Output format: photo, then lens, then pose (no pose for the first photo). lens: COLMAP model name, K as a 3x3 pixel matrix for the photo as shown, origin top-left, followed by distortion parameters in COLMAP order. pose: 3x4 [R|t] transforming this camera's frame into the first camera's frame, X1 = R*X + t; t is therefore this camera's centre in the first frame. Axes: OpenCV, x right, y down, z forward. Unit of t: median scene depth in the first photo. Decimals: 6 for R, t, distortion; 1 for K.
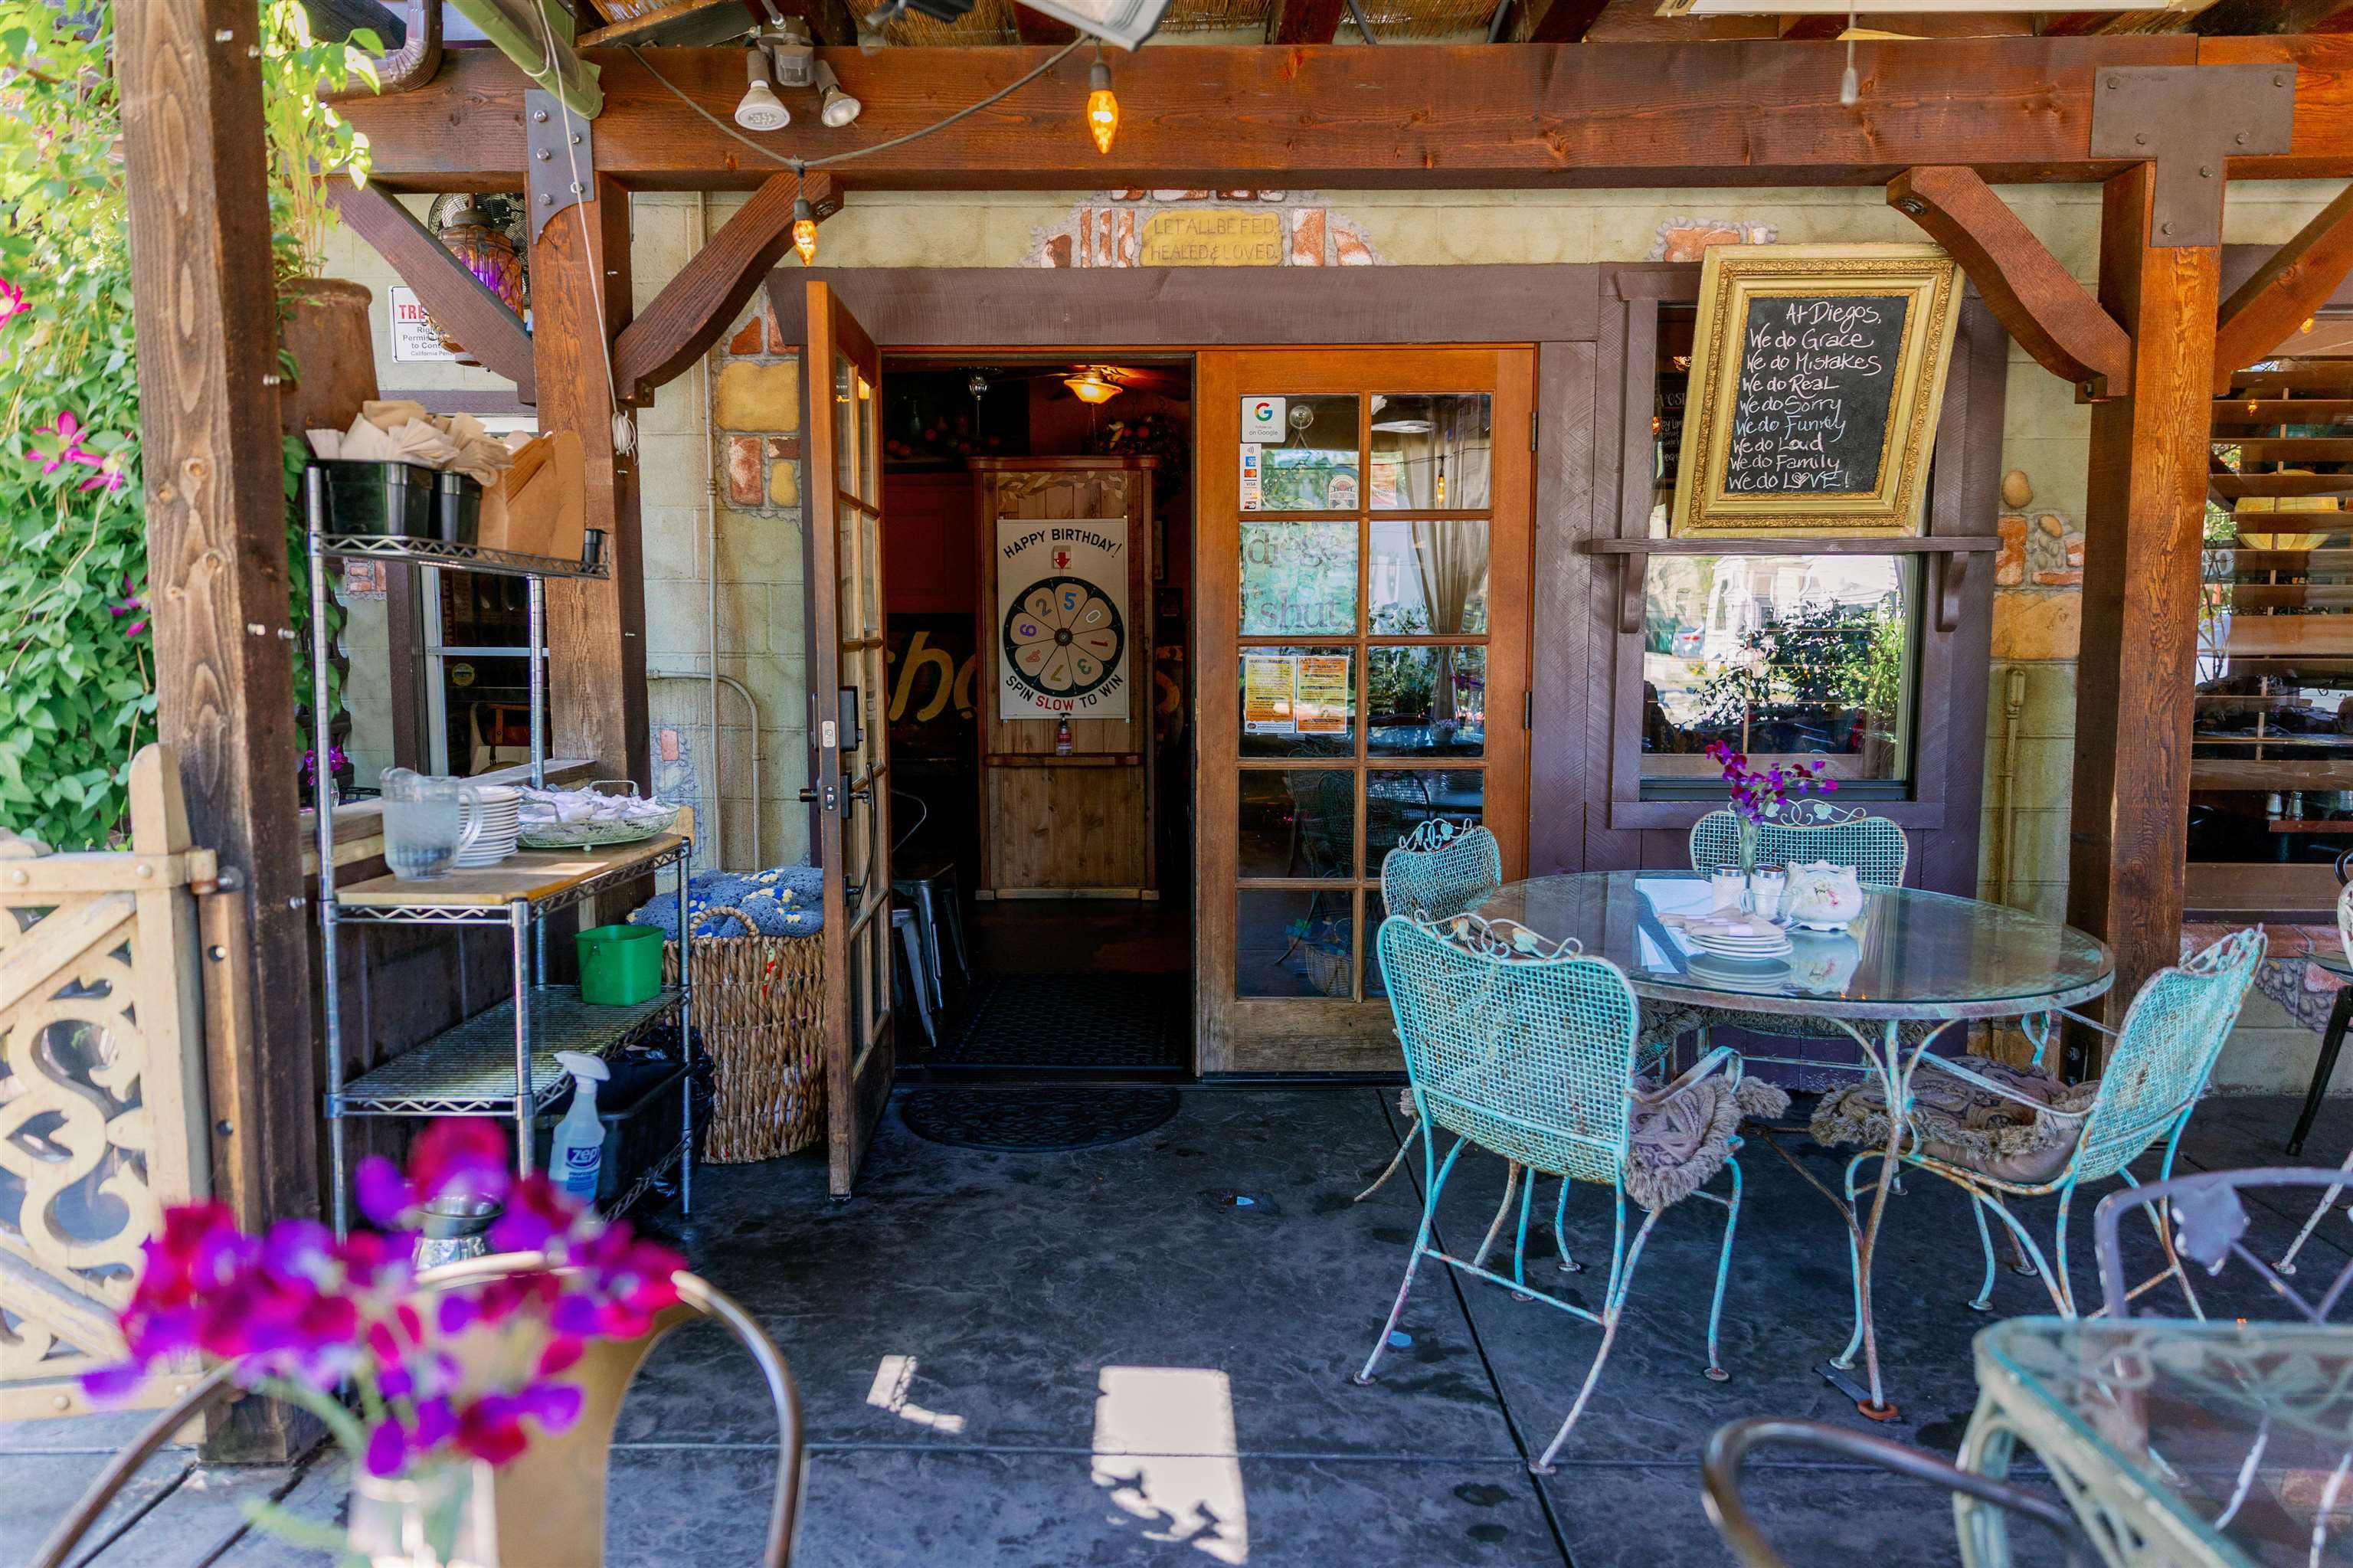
lens RADIAL K [[1575.9, 0, 1174.6], [0, 1575.9, 813.7], [0, 0, 1]] dist [0.003664, 0.003866]
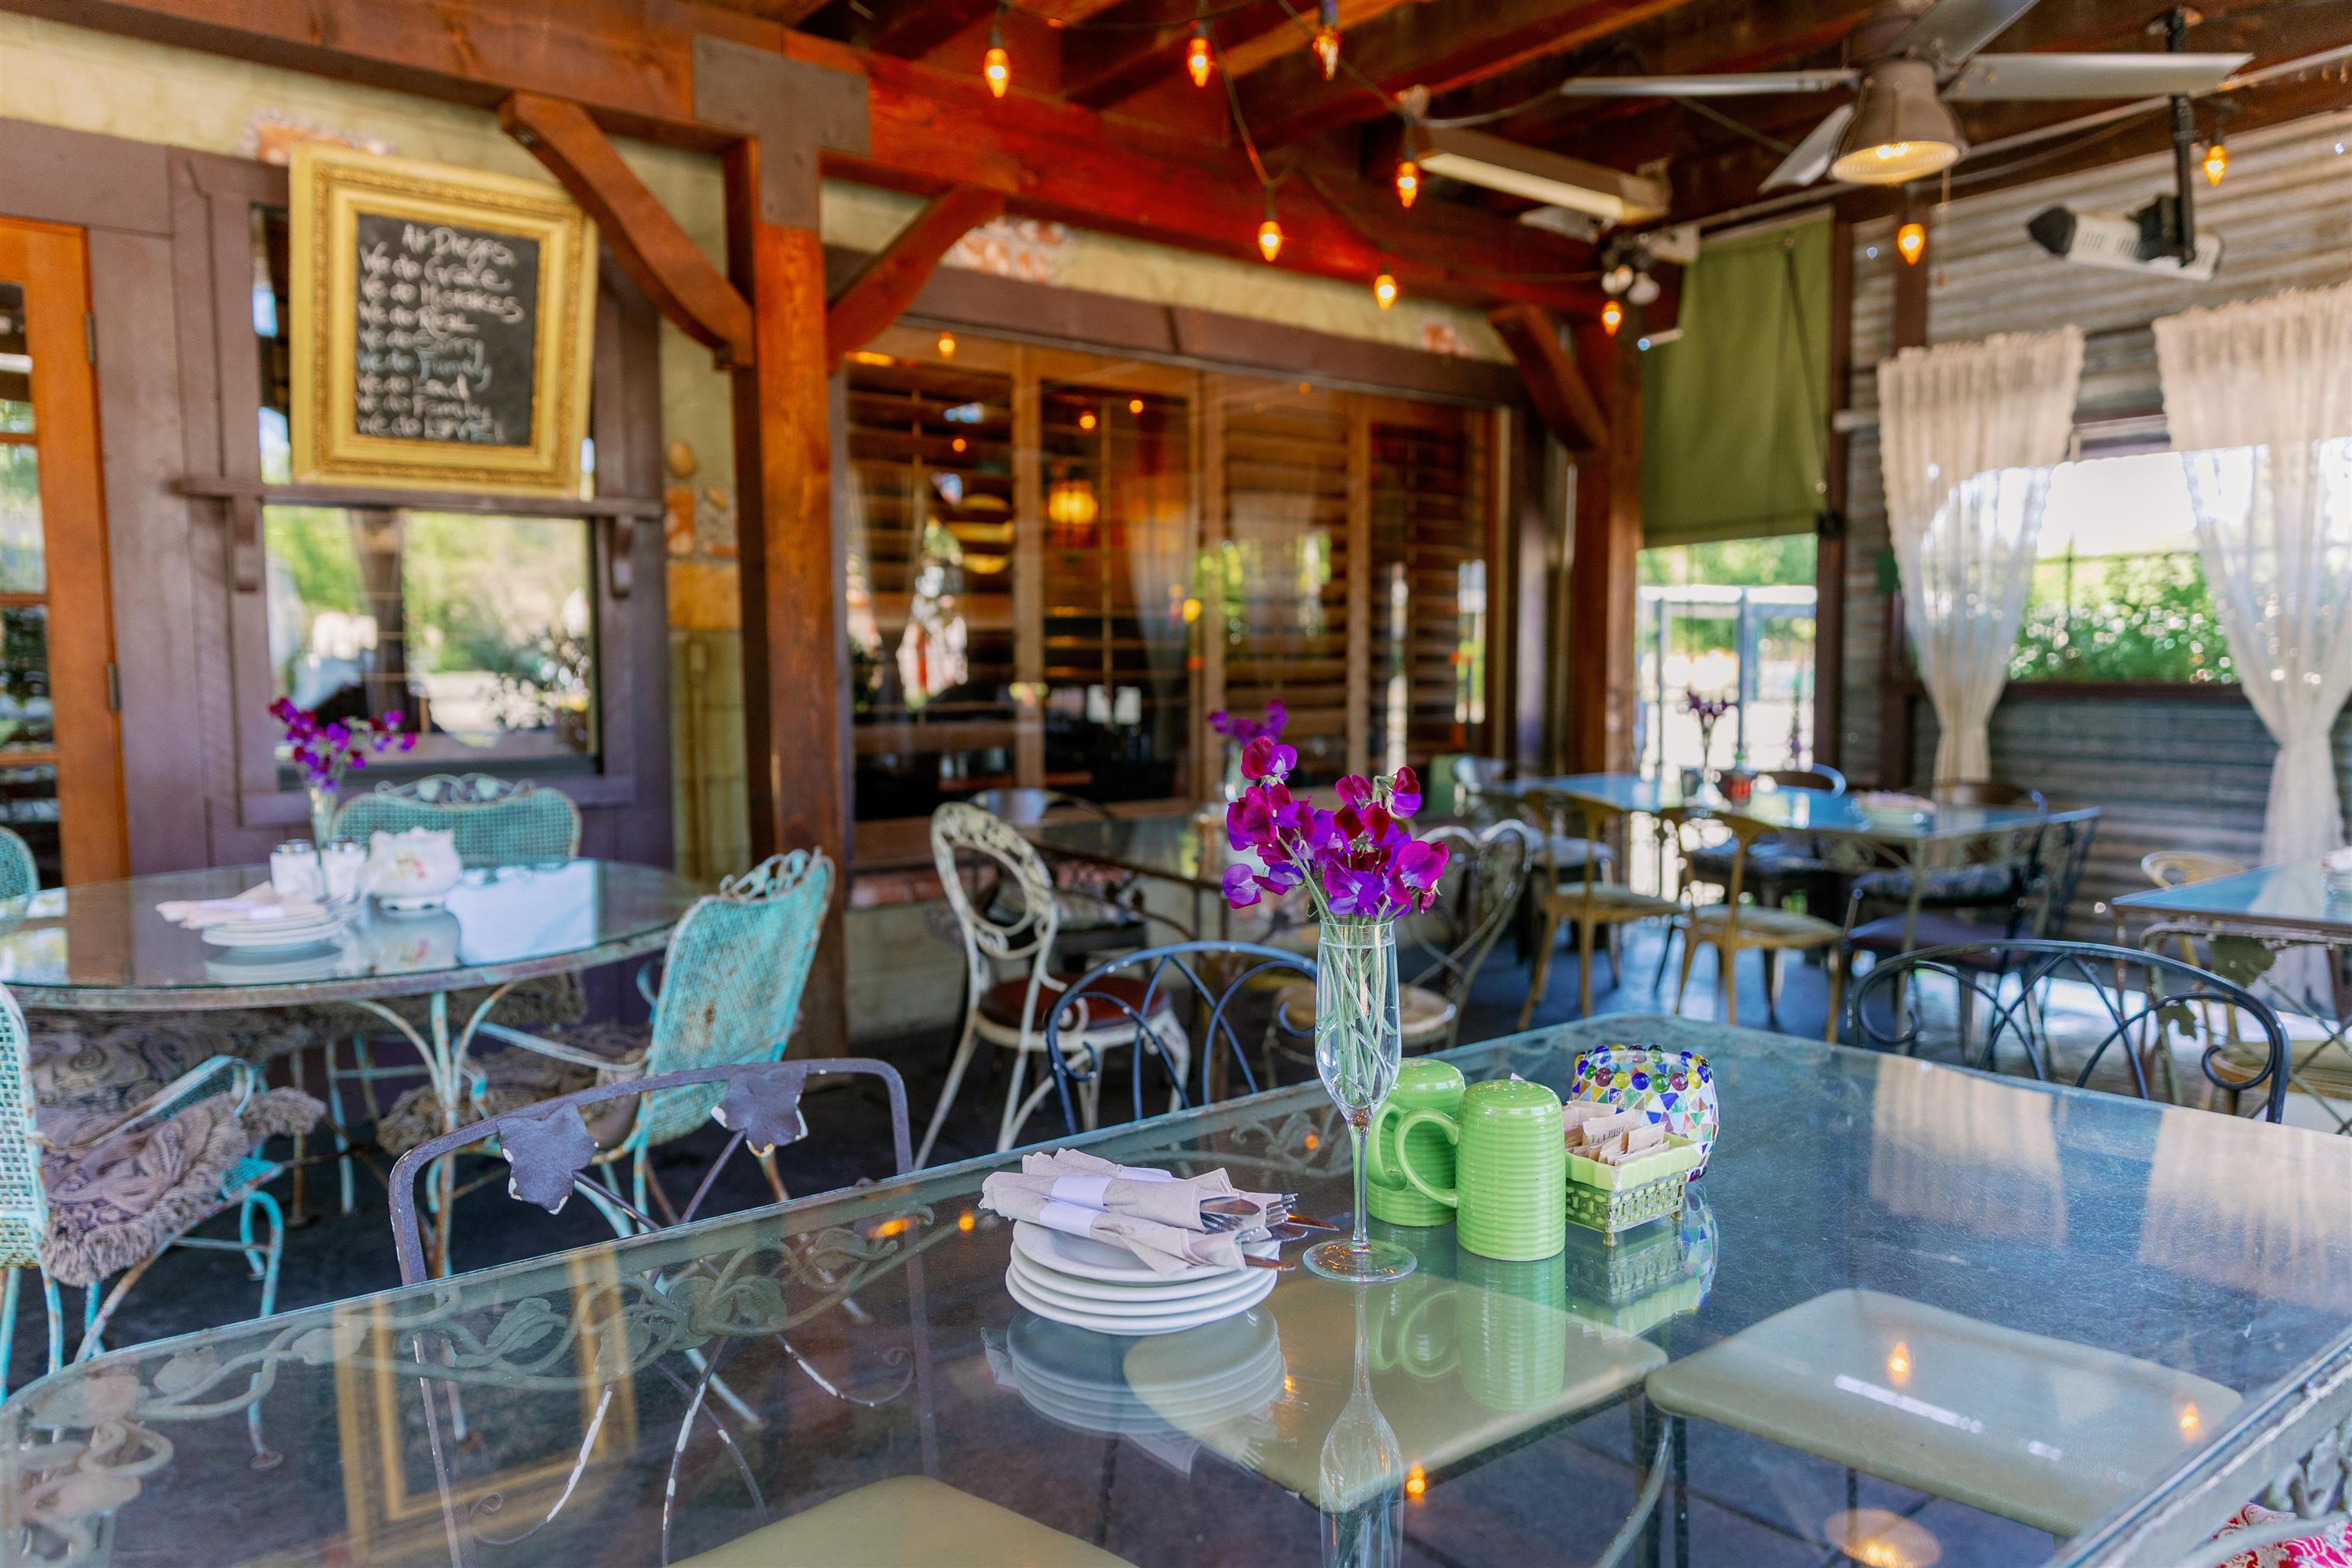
lens RADIAL K [[1575.2, 0, 1174.1], [0, 1575.2, 813.6], [0, 0, 1]] dist [0.003664, 0.003866]
pose [[0.769336, -0.065767, 0.635450, 0.133224], [0.076062, 0.997041, 0.011104, 0.032162], [-0.634300, 0.039791, 0.772062, 0.045612]]
